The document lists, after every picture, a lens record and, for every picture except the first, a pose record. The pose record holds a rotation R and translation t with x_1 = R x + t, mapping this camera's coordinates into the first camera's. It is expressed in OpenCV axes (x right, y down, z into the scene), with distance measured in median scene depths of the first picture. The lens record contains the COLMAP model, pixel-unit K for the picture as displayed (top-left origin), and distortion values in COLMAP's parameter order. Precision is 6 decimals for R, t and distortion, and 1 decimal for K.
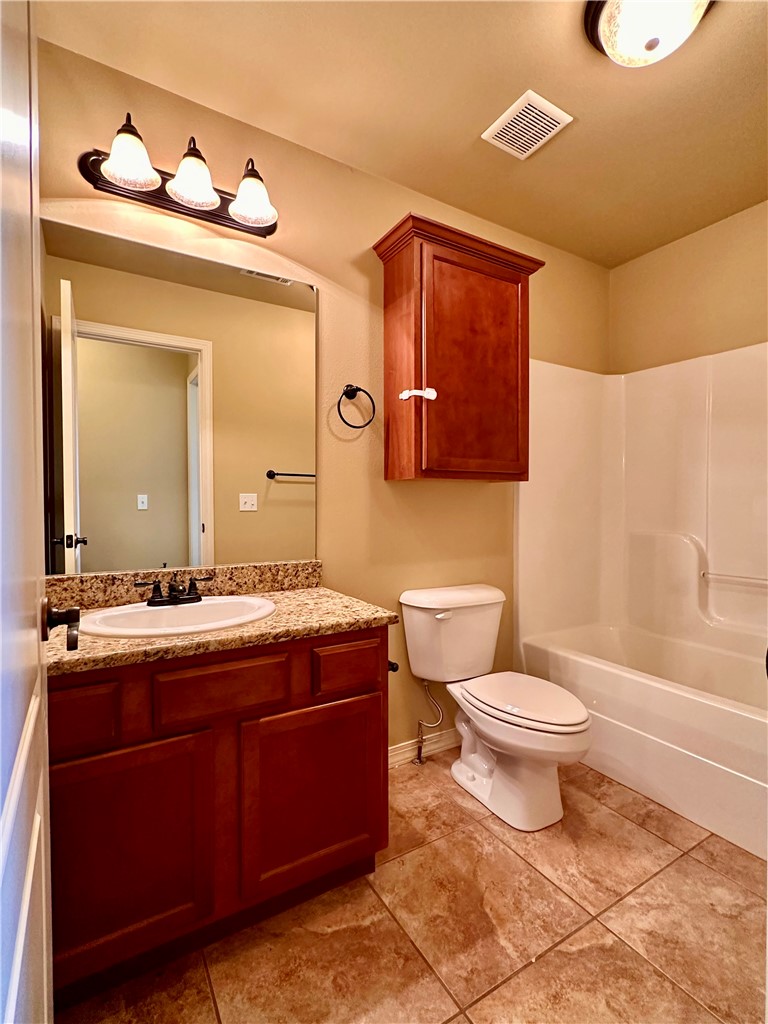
lens RADIAL K [[485.5, 0, 384.0], [0, 485.5, 512.0], [0, 0, 1]] dist [-0.002575, 0.001718]
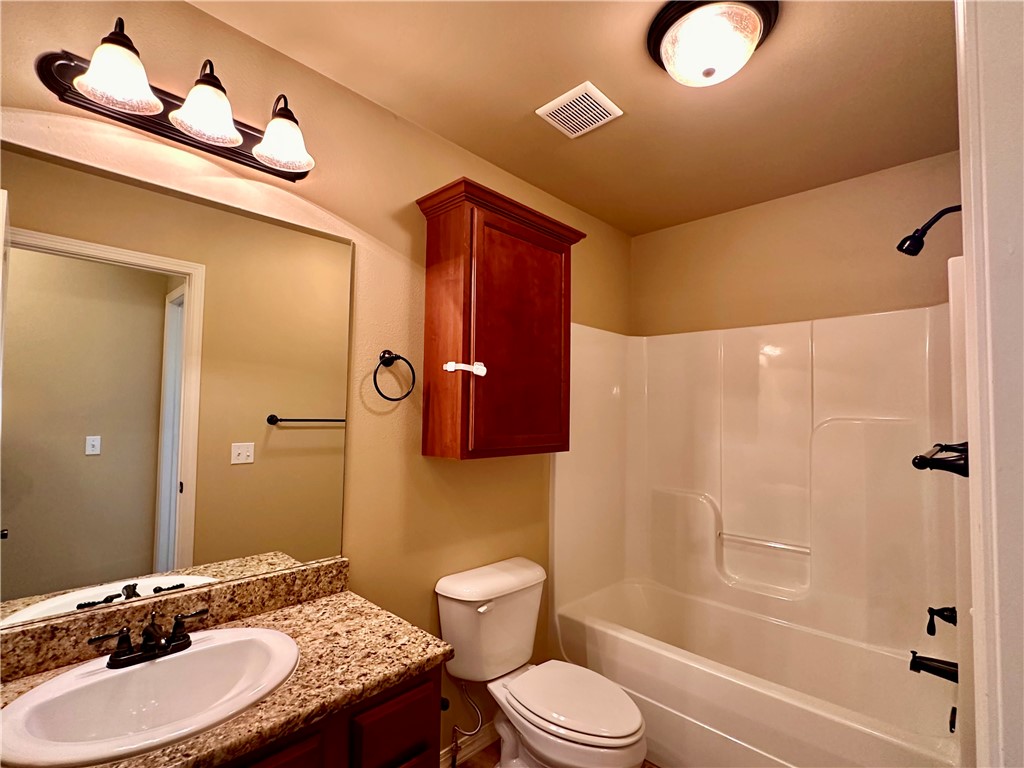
lens RADIAL K [[485.5, 0, 512.5], [0, 485.5, 390.8], [0, 0, 1]] dist [-0.002575, 0.001718]
pose [[0.965869, 0.028676, 0.257440, -0.076895], [-0.013146, 0.997999, -0.061845, -0.139455], [-0.258698, 0.056350, 0.964313, 0.090488]]
